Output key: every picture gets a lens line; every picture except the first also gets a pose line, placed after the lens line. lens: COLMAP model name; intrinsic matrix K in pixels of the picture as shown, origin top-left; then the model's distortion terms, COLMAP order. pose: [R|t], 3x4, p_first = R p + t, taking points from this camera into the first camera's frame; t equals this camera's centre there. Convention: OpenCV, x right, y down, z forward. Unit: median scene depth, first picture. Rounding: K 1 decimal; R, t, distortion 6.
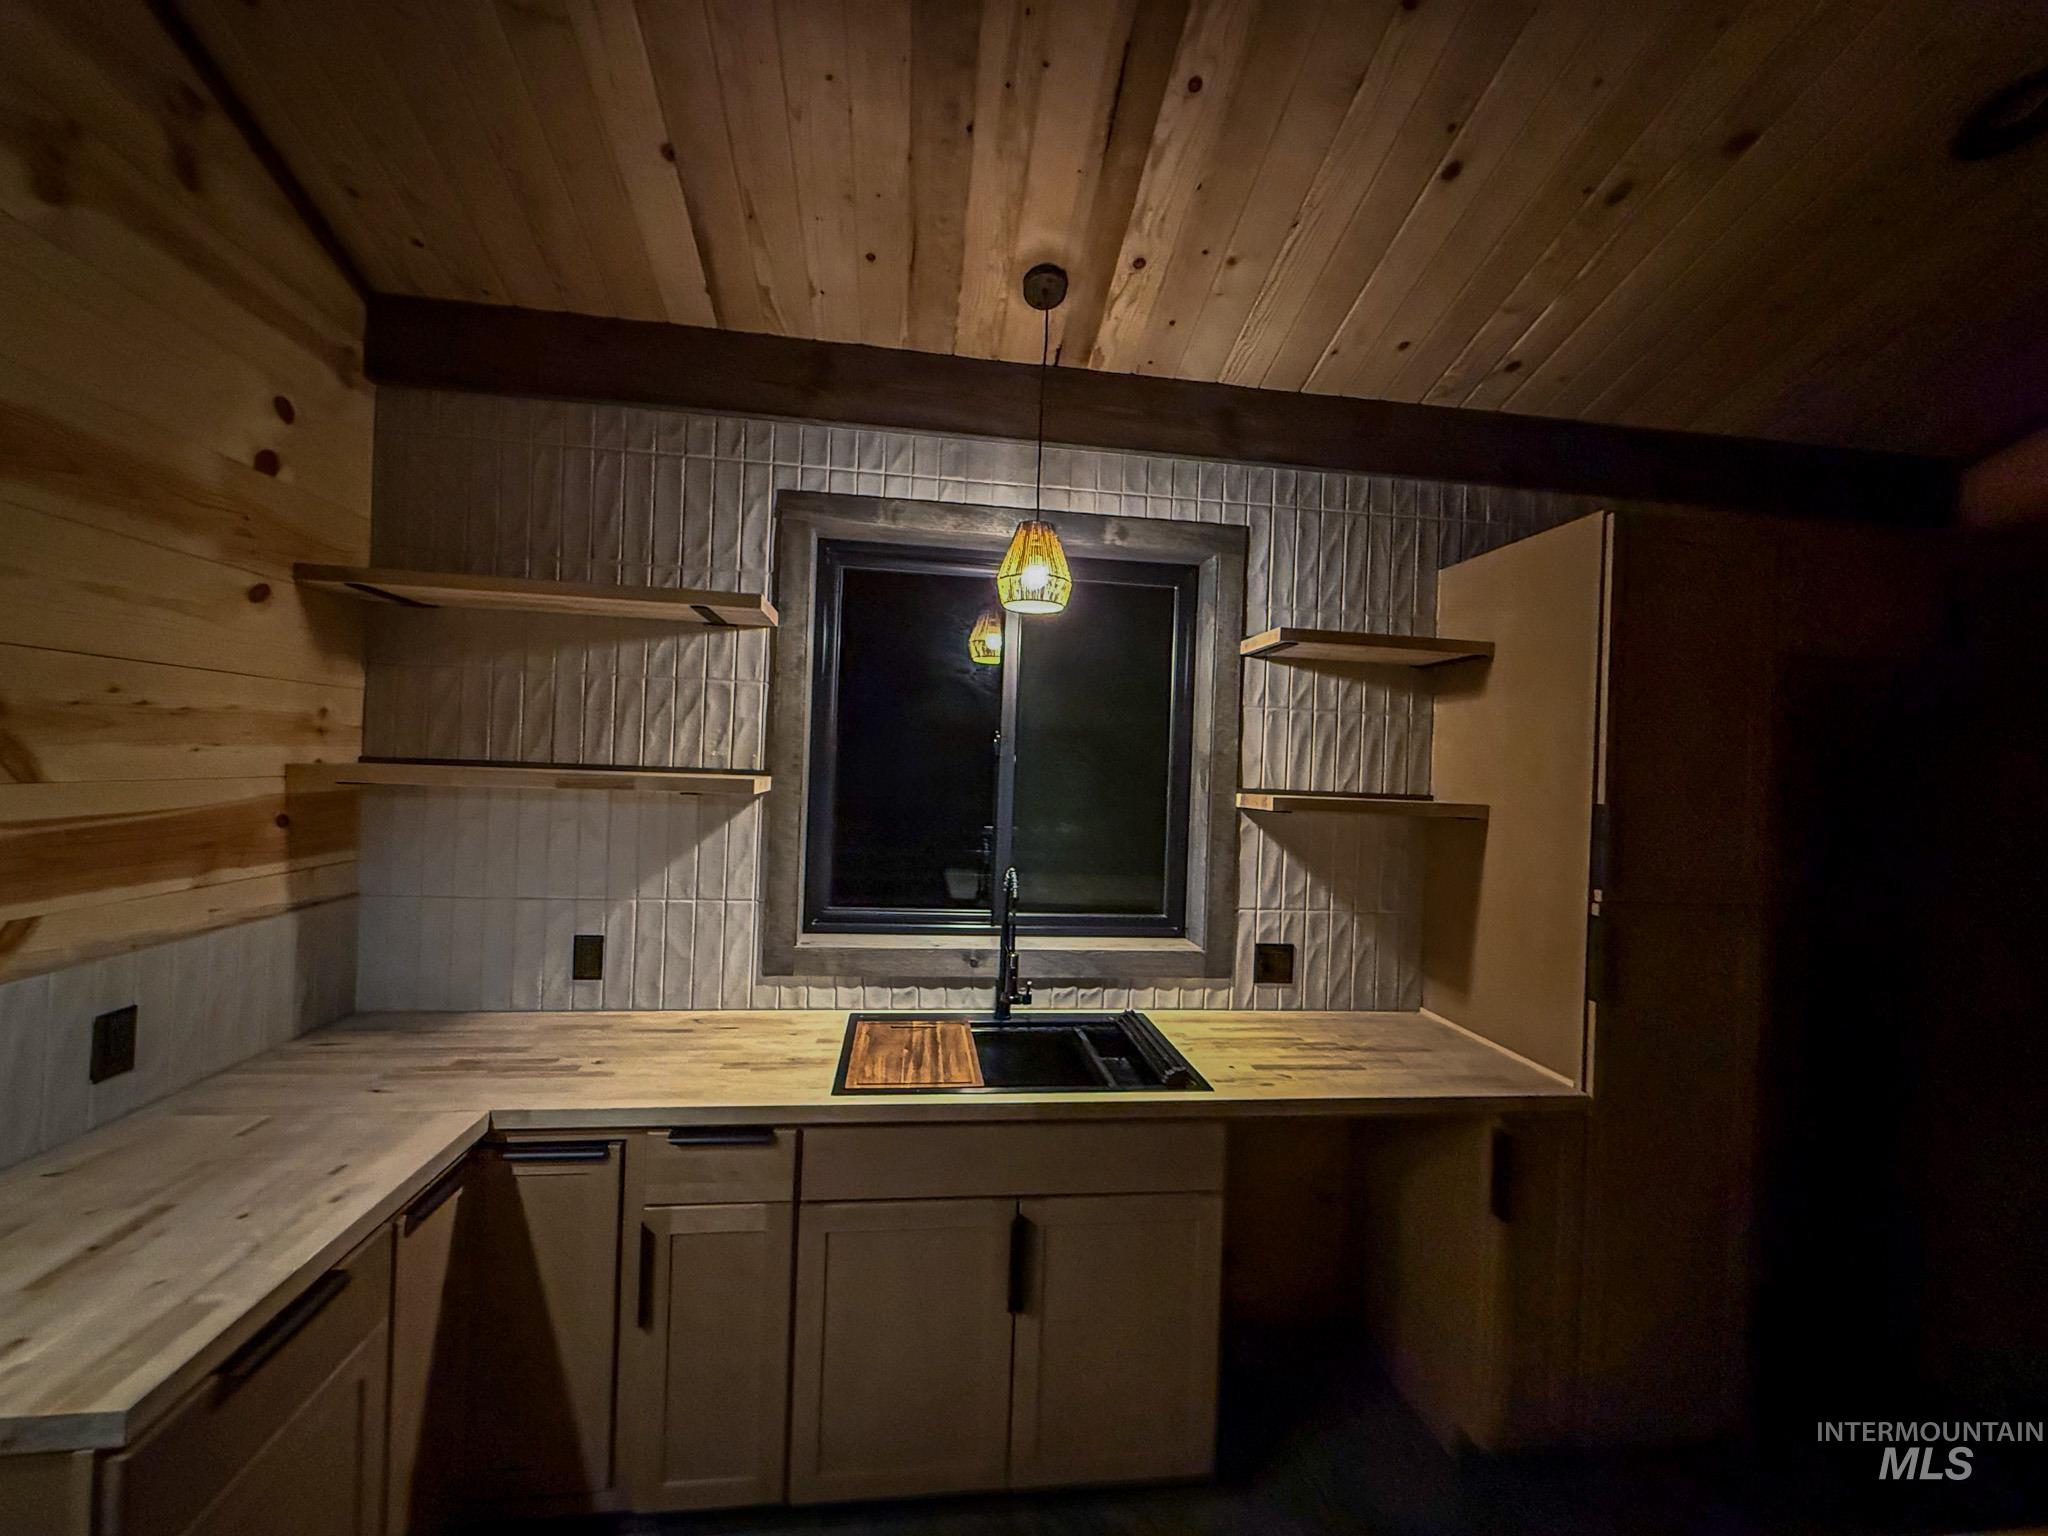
lens RADIAL K [[815.8, 0, 1016.5], [0, 815.8, 764.3], [0, 0, 1]] dist [0.002514, 0.000151]
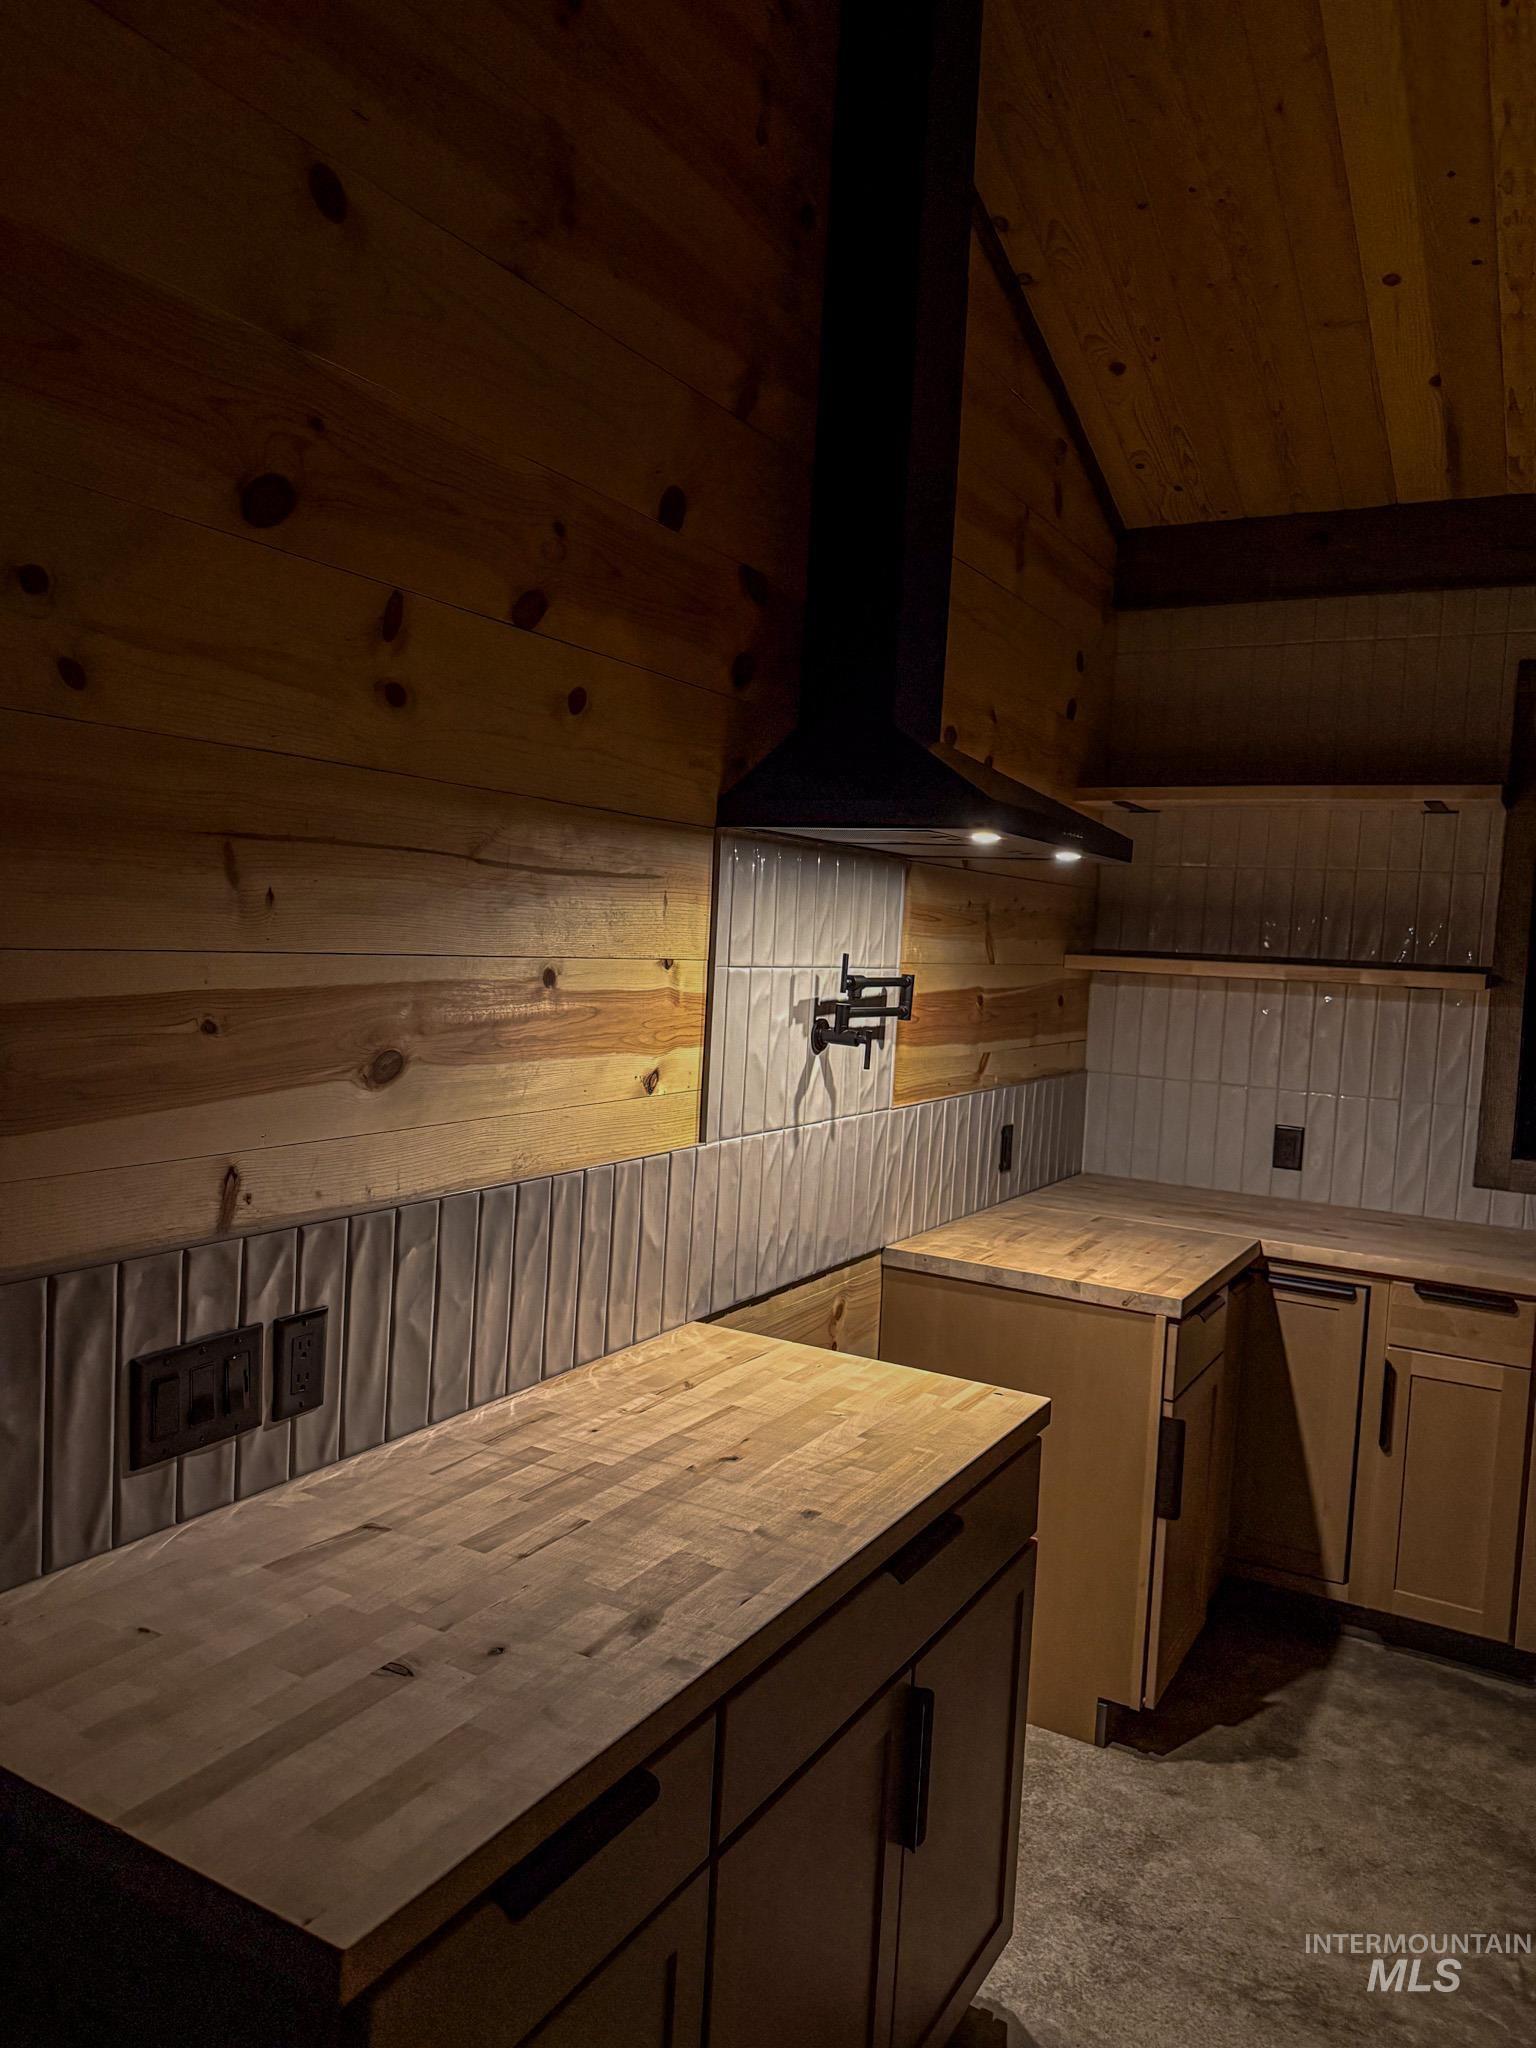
lens RADIAL K [[1441.6, 0, 768.0], [0, 1441.6, 1024.0], [0, 0, 1]] dist [0.122304, -0.189467]
pose [[0.798165, 0.042494, -0.600939, 0.047775], [-0.020314, 0.998840, 0.043650, 0.014941], [0.602097, -0.022633, 0.798102, -0.820843]]
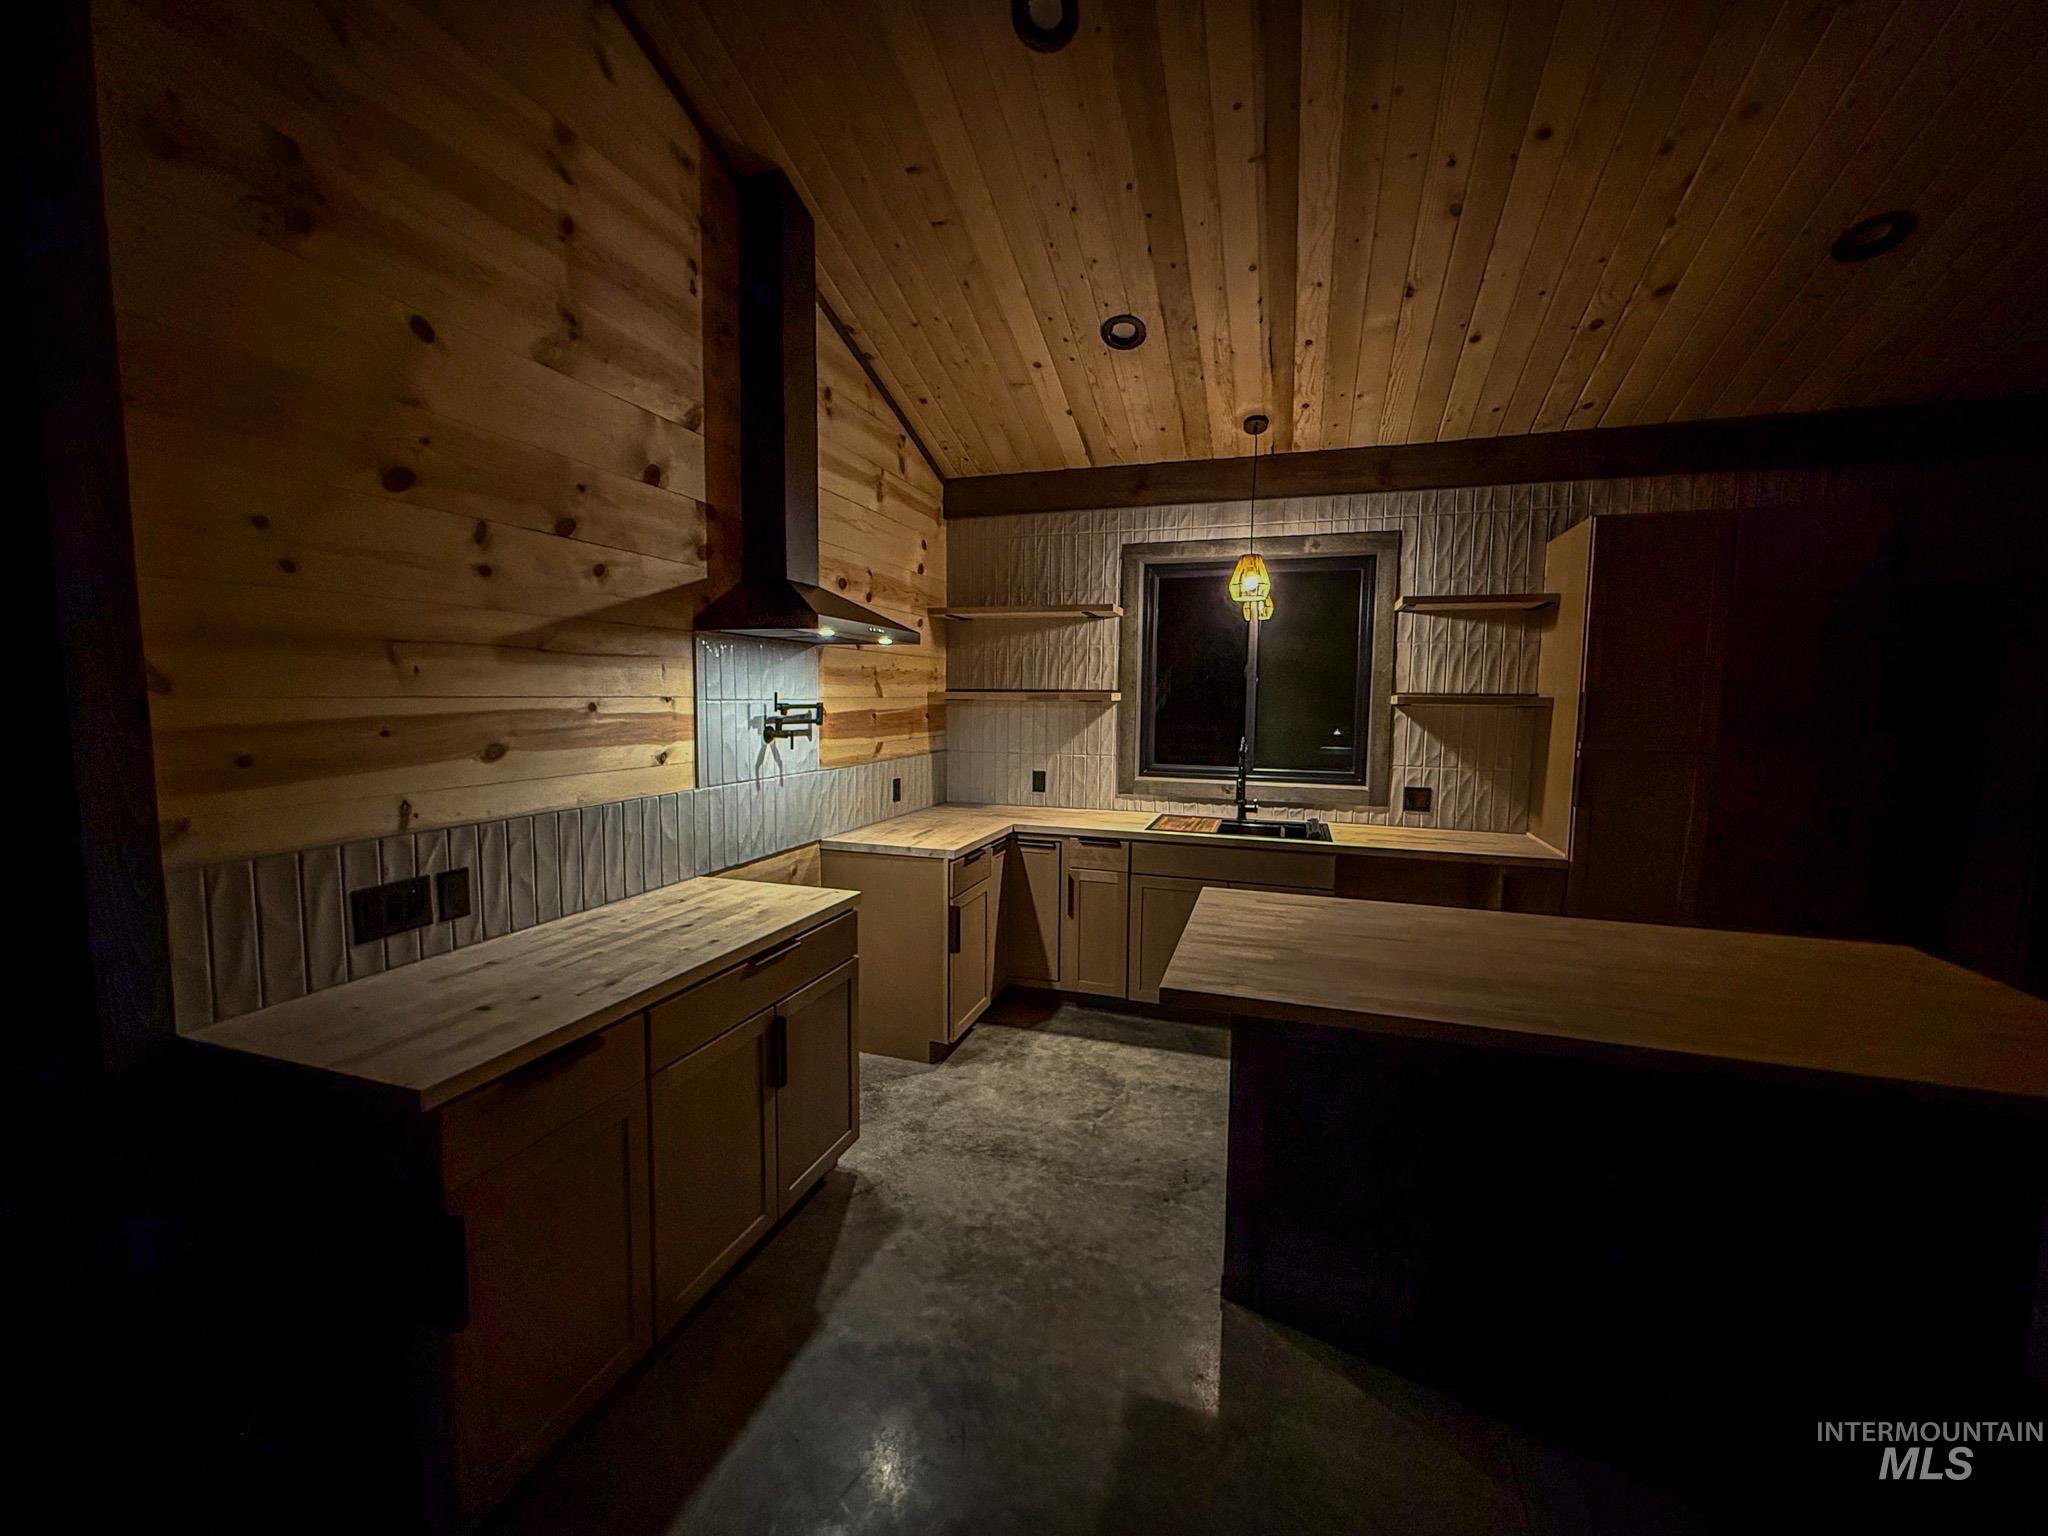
lens RADIAL K [[815.8, 0, 1016.5], [0, 815.8, 764.3], [0, 0, 1]] dist [0.002514, 0.000151]
pose [[0.898642, 0.008209, -0.438606, 0.334835], [0.025120, 0.997221, 0.070132, 0.041352], [0.437963, -0.074042, 0.895939, -0.880033]]
